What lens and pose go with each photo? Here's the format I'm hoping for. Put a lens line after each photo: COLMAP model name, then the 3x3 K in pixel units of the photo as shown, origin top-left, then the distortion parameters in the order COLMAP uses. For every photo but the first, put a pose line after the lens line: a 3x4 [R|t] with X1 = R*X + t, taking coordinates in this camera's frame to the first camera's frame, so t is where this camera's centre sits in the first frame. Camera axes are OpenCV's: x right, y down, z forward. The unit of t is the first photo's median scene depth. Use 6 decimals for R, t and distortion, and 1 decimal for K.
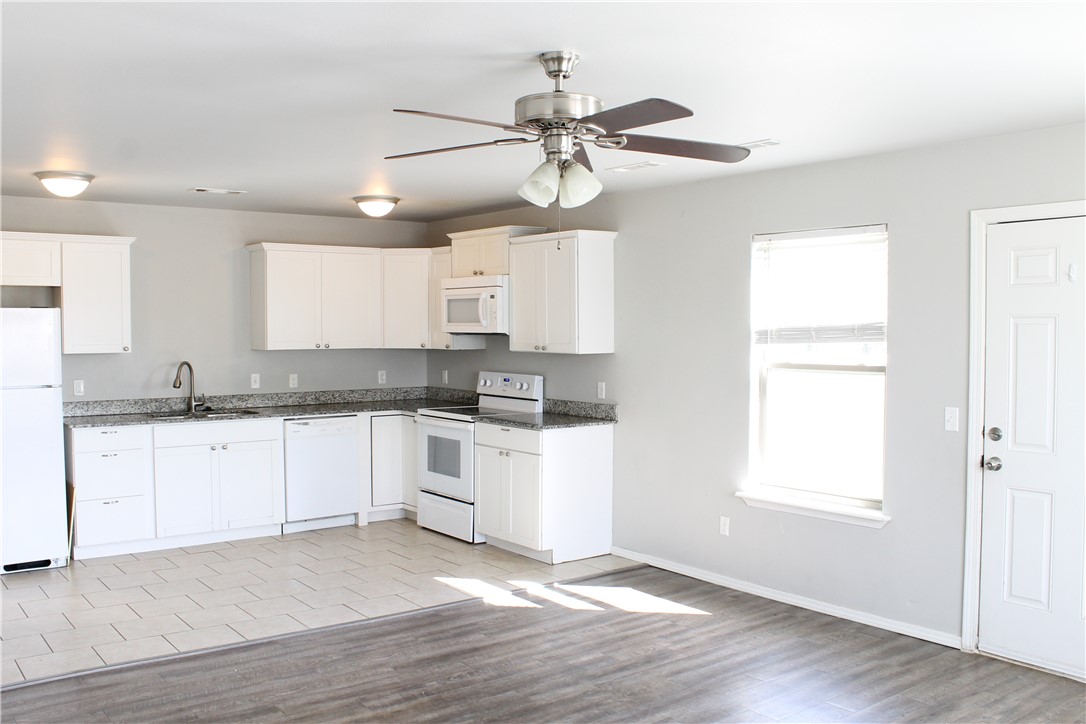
lens RADIAL K [[986.7, 0, 543.0], [0, 986.7, 362.0], [0, 0, 1]] dist [-0.157244, 0.170553]
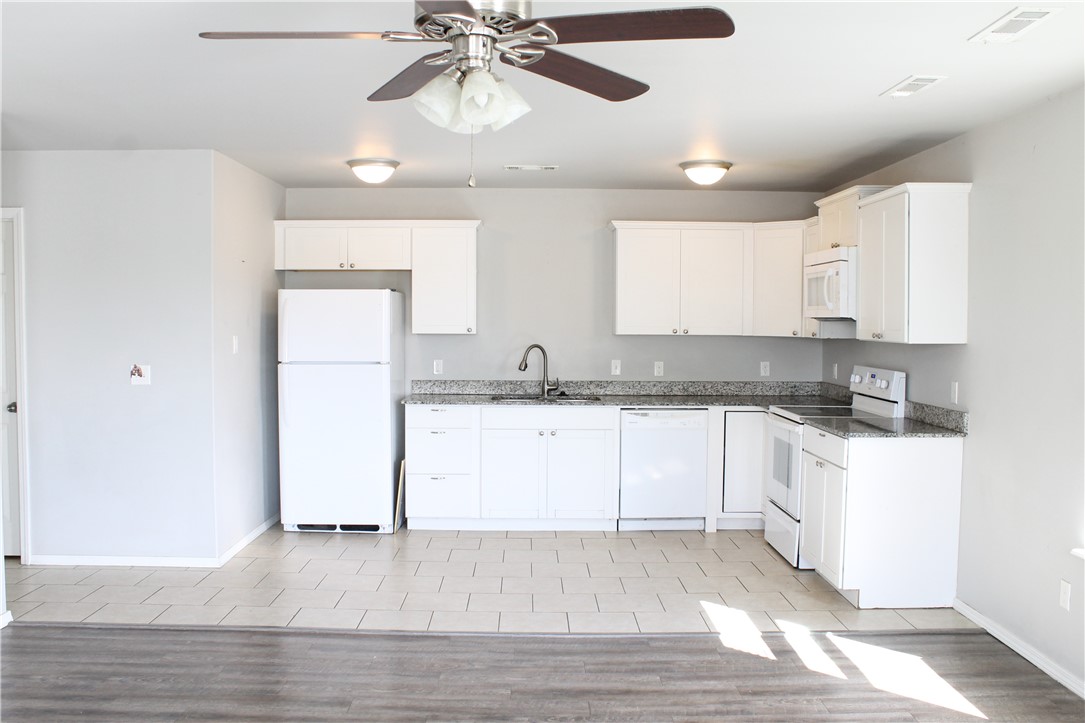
lens RADIAL K [[985.8, 0, 542.5], [0, 985.8, 361.5], [0, 0, 1]] dist [-0.157244, 0.170553]
pose [[0.796210, 0.029987, -0.604277, 0.334161], [-0.028822, 0.999517, 0.011623, 0.006760], [0.604334, 0.008162, 0.796689, 0.276868]]
